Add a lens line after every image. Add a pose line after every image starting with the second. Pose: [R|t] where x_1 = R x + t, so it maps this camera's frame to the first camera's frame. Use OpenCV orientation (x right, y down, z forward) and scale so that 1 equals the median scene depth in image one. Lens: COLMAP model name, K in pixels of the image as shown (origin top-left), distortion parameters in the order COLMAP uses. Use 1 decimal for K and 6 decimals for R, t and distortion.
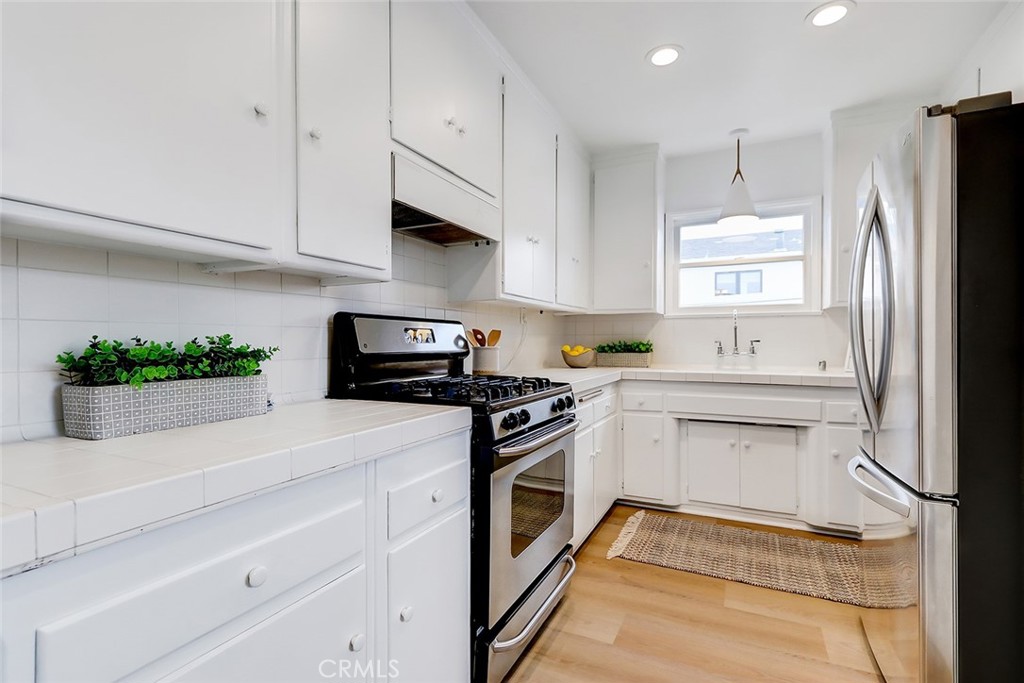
lens RADIAL K [[463.0, 0, 526.7], [0, 463.0, 345.7], [0, 0, 1]] dist [0.002135, 0.000029]
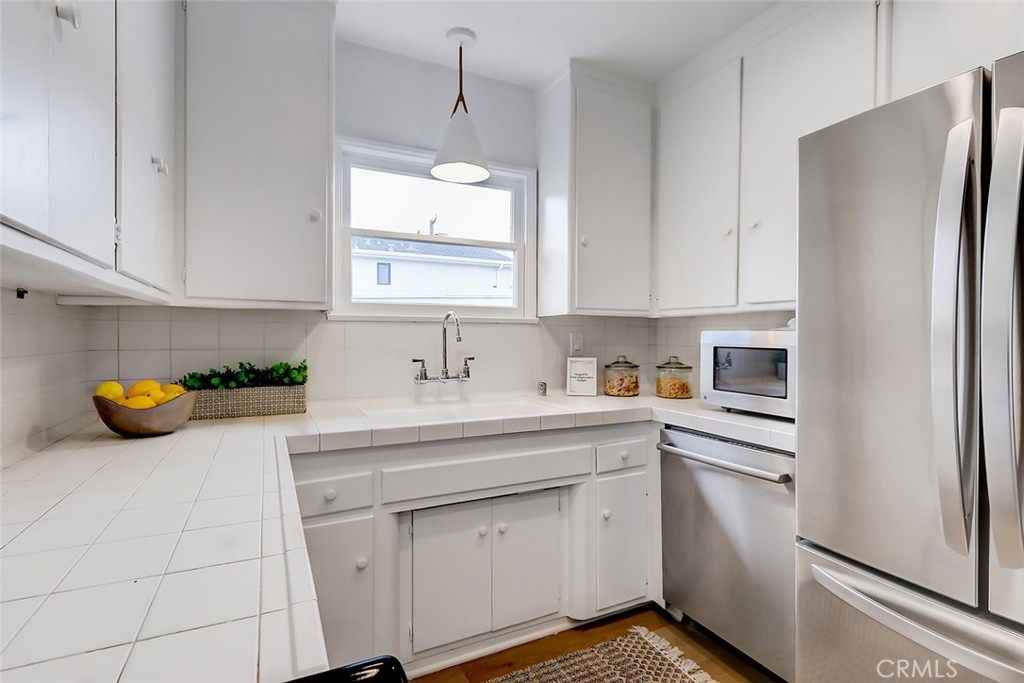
lens RADIAL K [[482.6, 0, 510.4], [0, 482.6, 339.6], [0, 0, 1]] dist [0.003089, 0.000345]
pose [[0.623526, -0.003089, 0.781797, -0.026118], [0.005045, 0.999987, -0.000073, -0.038956], [-0.781786, 0.003989, 0.623533, 0.529135]]
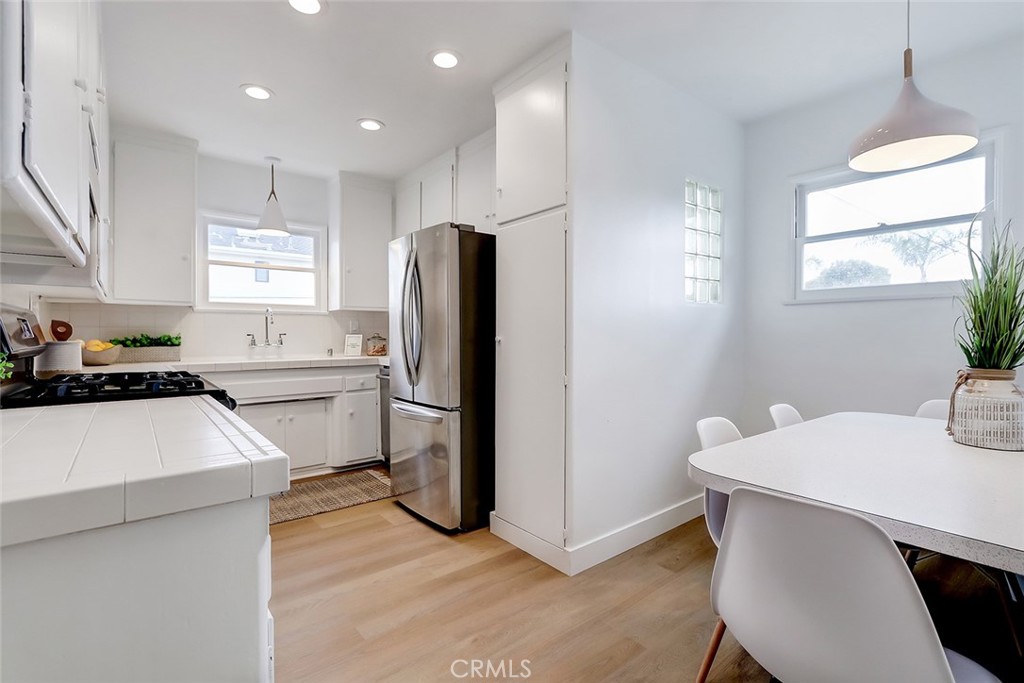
lens RADIAL K [[464.5, 0, 490.3], [0, 464.5, 336.4], [0, 0, 1]] dist [0.000499, -0.000080]
pose [[0.465982, -0.004425, 0.884783, -0.341097], [0.007562, 0.999971, 0.001019, -0.001483], [-0.884762, 0.006216, 0.466002, -0.048620]]
